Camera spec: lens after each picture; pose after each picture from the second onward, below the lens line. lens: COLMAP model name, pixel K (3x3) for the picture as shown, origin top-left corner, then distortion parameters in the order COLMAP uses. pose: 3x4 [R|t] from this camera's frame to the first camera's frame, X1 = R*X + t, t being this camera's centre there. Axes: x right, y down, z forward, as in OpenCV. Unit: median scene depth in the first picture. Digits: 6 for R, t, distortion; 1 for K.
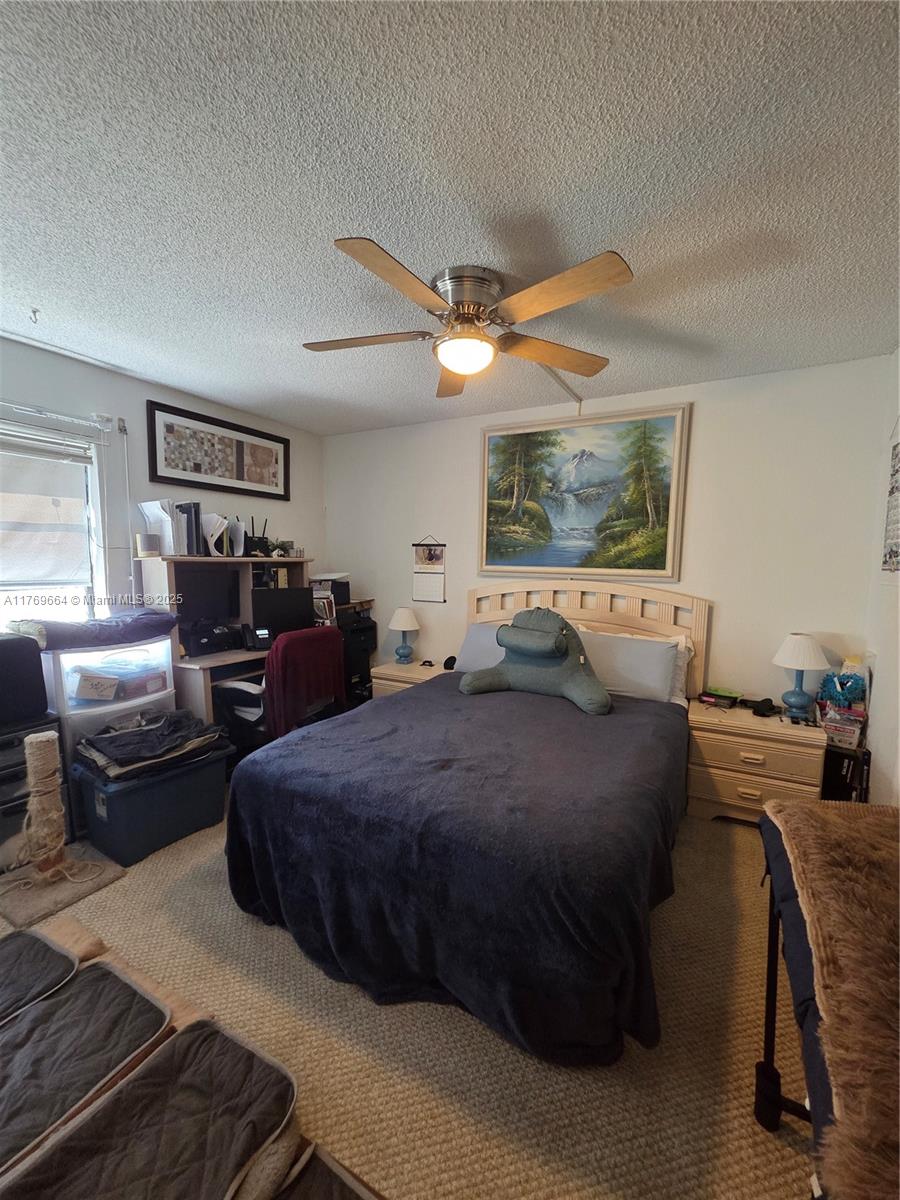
lens RADIAL K [[493.4, 0, 453.6], [0, 493.4, 602.3], [0, 0, 1]] dist [0.008388, 0.000345]
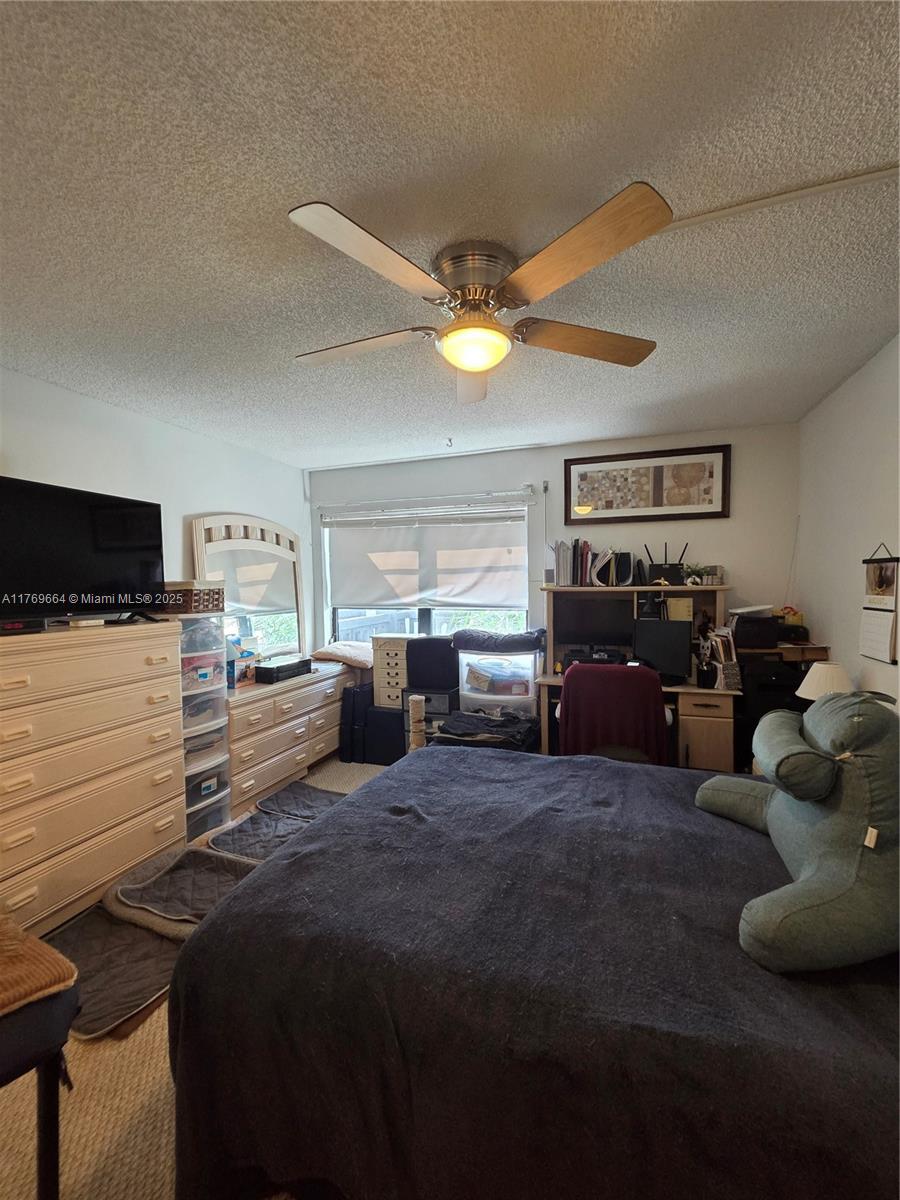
lens RADIAL K [[493.4, 0, 452.4], [0, 493.4, 602.7], [0, 0, 1]] dist [0.008388, 0.000345]
pose [[0.183117, 0.023459, -0.982811, 0.493900], [-0.072098, 0.997344, 0.010373, -0.044405], [0.980444, 0.068959, 0.184321, 0.483784]]
